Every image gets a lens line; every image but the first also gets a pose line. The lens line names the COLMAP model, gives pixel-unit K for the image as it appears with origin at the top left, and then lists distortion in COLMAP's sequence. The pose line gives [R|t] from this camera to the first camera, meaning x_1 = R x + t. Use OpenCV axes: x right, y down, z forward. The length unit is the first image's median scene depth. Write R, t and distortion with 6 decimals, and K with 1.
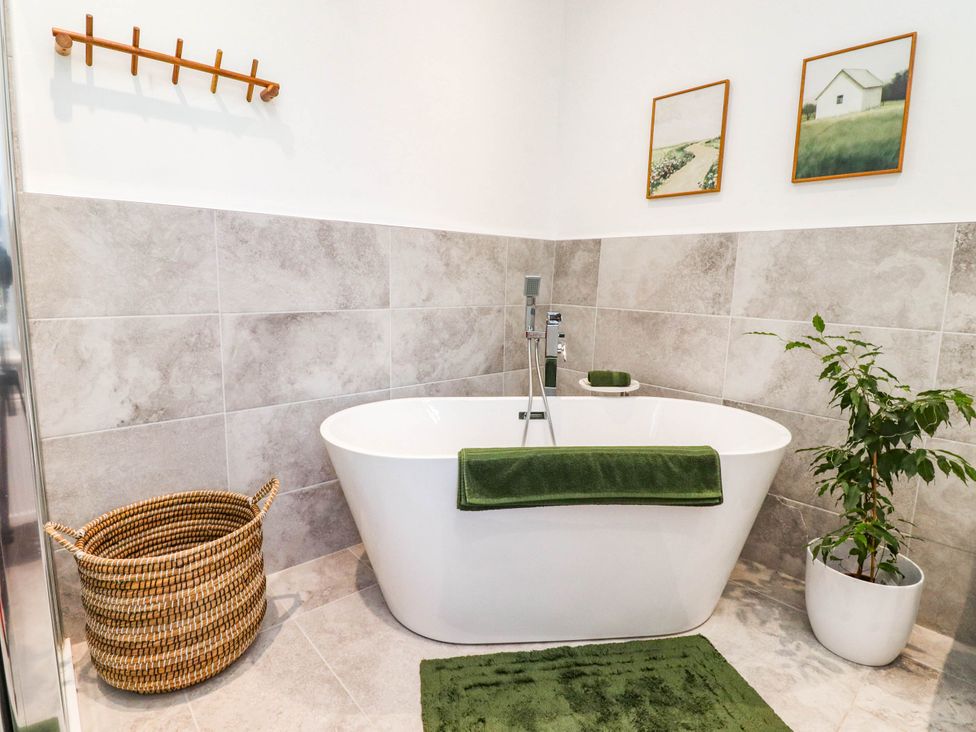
lens RADIAL K [[505.3, 0, 483.7], [0, 505.3, 347.9], [0, 0, 1]] dist [0.000940, -0.013727]
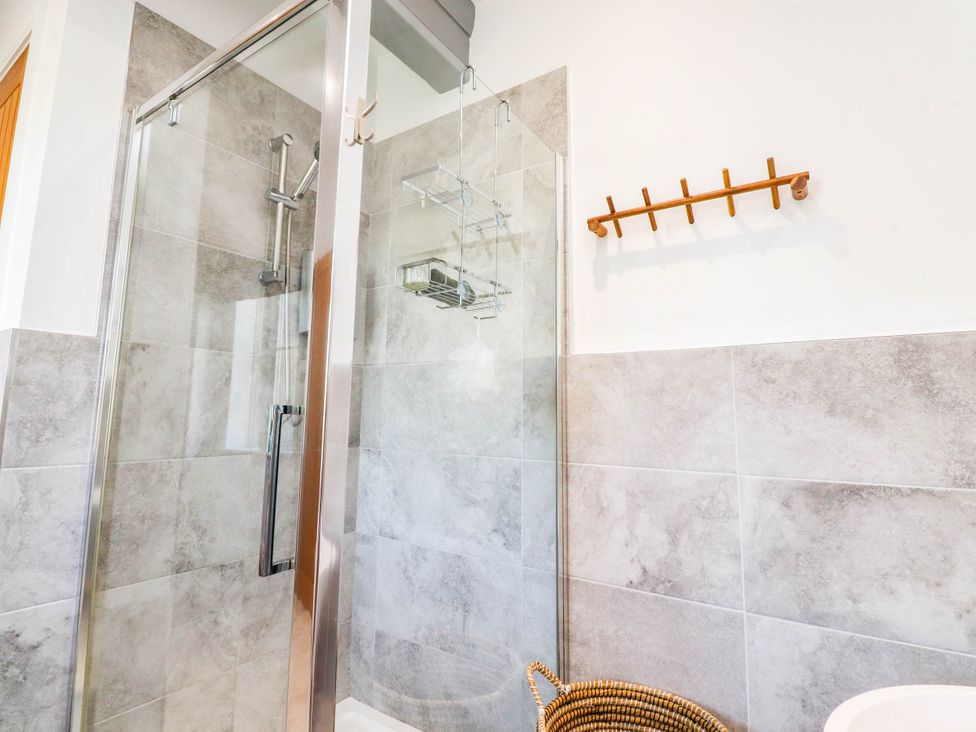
lens RADIAL K [[505.3, 0, 483.7], [0, 505.3, 347.9], [0, 0, 1]] dist [0.000940, -0.013727]
pose [[0.252792, -0.141847, -0.957066, 0.152755], [-0.139833, 0.973452, -0.181211, -0.062216], [0.957362, 0.179638, 0.226246, 0.412071]]
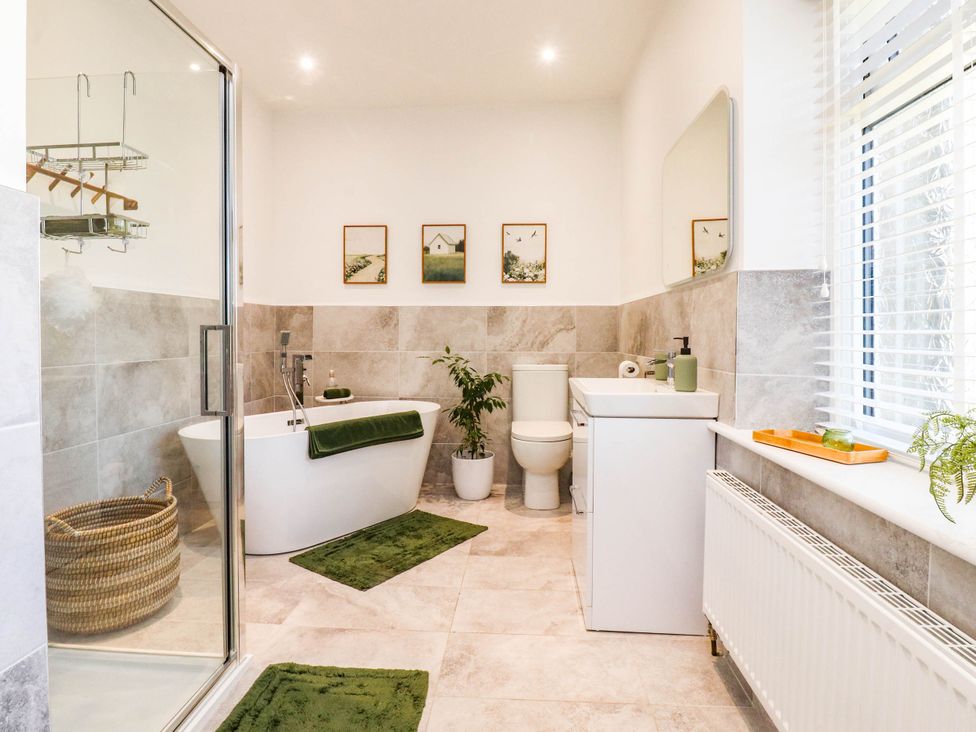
lens RADIAL K [[522.8, 0, 482.6], [0, 522.8, 347.3], [0, 0, 1]] dist [-0.000410, -0.012896]
pose [[0.708492, -0.038578, 0.704664, -0.764009], [0.110522, 0.992249, -0.056799, 0.078156], [-0.697011, 0.118122, 0.707264, -0.670337]]
